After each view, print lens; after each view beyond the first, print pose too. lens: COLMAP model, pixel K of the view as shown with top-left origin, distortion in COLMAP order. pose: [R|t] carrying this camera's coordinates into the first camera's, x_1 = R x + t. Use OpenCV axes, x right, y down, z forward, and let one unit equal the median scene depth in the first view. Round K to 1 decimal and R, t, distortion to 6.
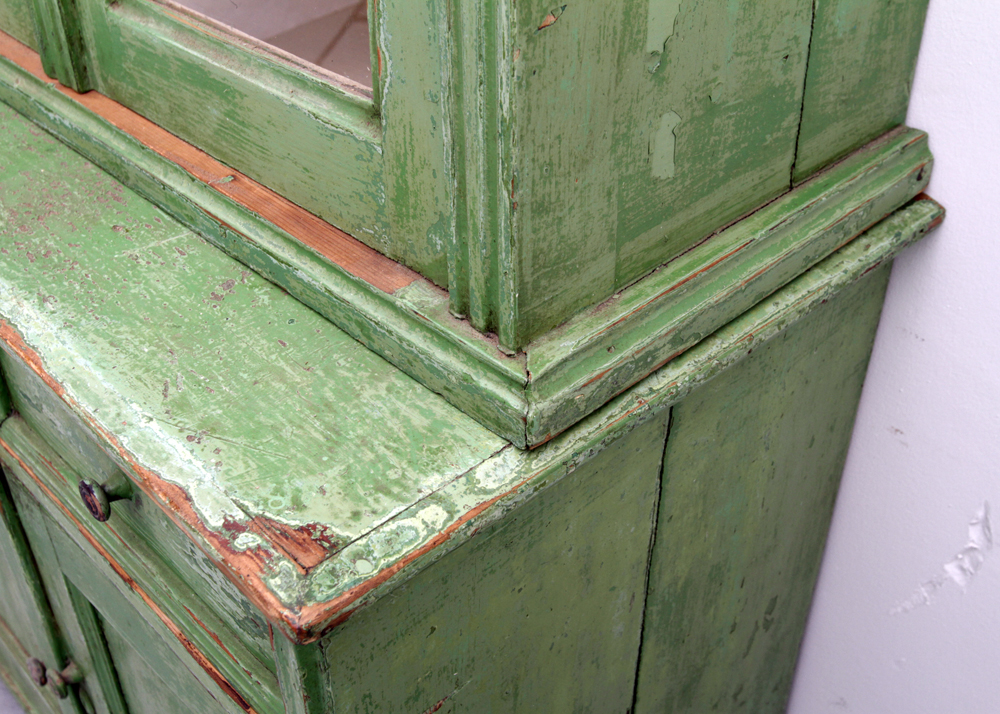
lens RADIAL K [[1176.7, 0, 496.7], [0, 1176.7, 353.8], [0, 0, 1]] dist [-0.038688, 0.000000]
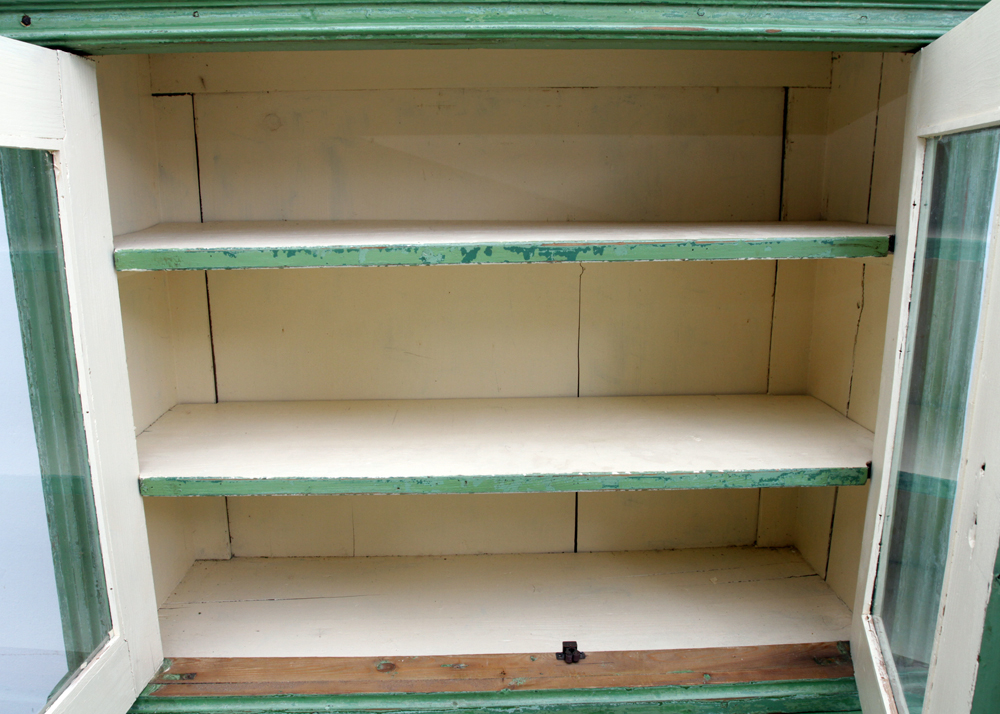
lens RADIAL K [[810.9, 0, 491.3], [0, 810.9, 373.0], [0, 0, 1]] dist [-0.098015, 0.062125]
pose [[0.667302, -0.170105, 0.725102, -1.409962], [0.444158, 0.872393, -0.204095, -0.509954], [-0.597856, 0.458253, 0.657702, 0.229833]]
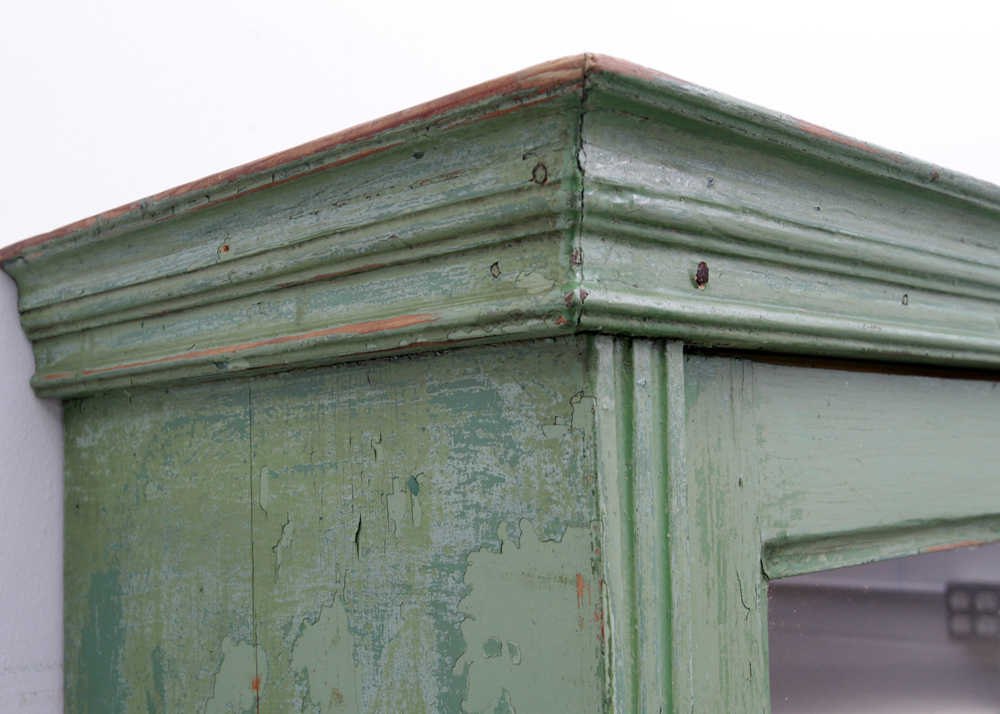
lens RADIAL K [[1281.5, 0, 493.1], [0, 1281.5, 355.1], [0, 0, 1]] dist [-0.021576, 0.000000]
pose [[-0.035405, 0.085935, 0.995671, -1.655056], [0.610429, 0.790703, -0.046538, -1.442962], [-0.791279, 0.606139, -0.080452, 1.273340]]
